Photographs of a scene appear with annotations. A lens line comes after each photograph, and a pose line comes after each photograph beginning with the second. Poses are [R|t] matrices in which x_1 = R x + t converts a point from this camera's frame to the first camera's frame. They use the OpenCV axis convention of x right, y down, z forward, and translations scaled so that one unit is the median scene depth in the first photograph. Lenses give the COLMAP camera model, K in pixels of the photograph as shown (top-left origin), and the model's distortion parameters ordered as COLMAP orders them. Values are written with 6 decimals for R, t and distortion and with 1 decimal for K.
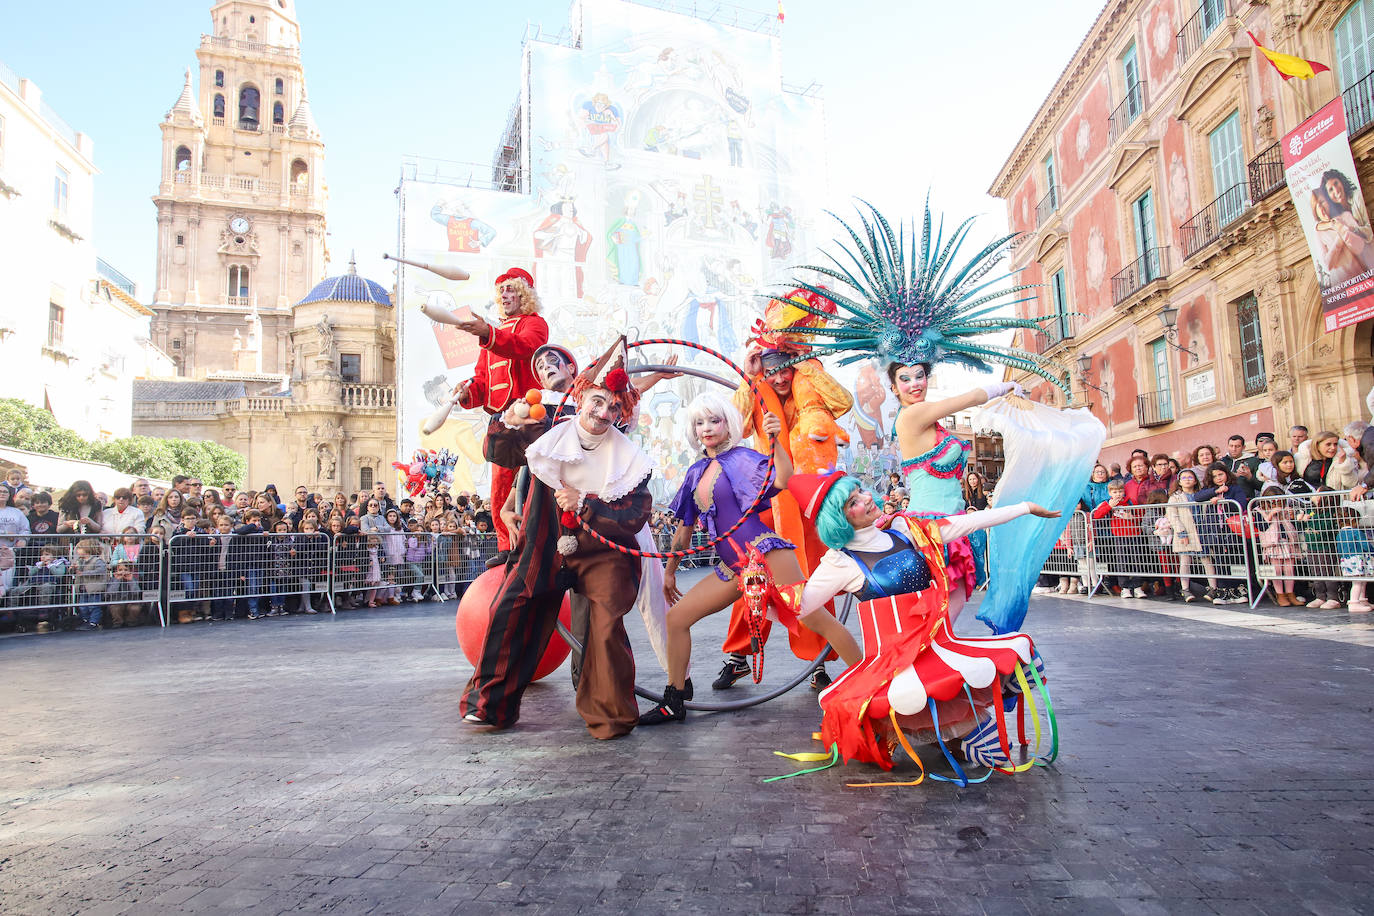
lens RADIAL K [[796.3, 0, 676.8], [0, 796.3, 465.9], [0, 0, 1]] dist [-0.044774, 0.021676]
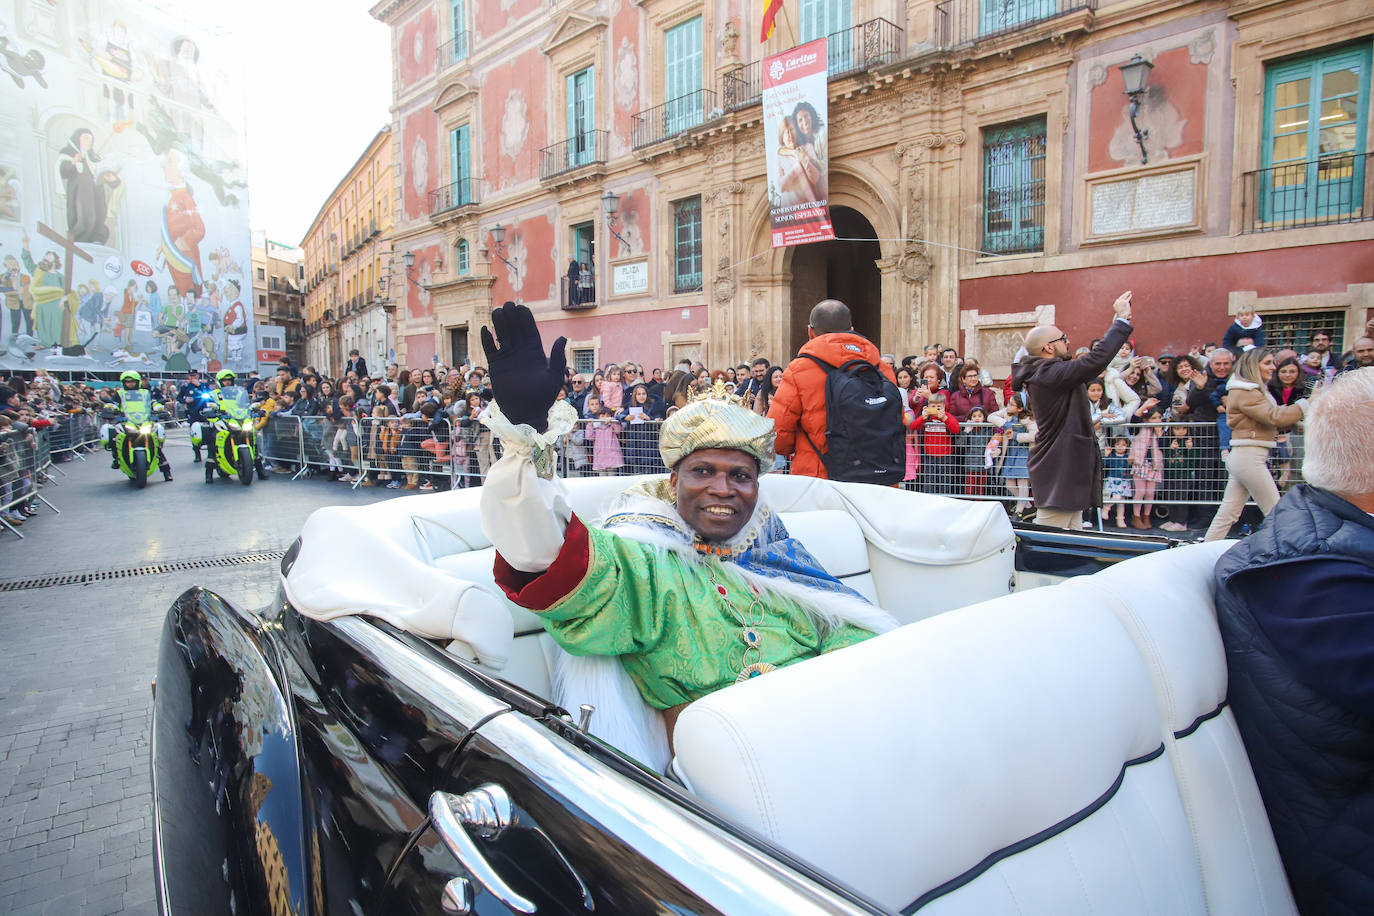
lens RADIAL K [[812.2, 0, 656.4], [0, 812.2, 455.4], [0, 0, 1]] dist [-0.042733, 0.021340]
pose [[0.647661, -0.041229, 0.760812, -0.068520], [-0.079417, 0.989443, 0.121224, 0.000620], [-0.757778, -0.138933, 0.637550, 0.113296]]
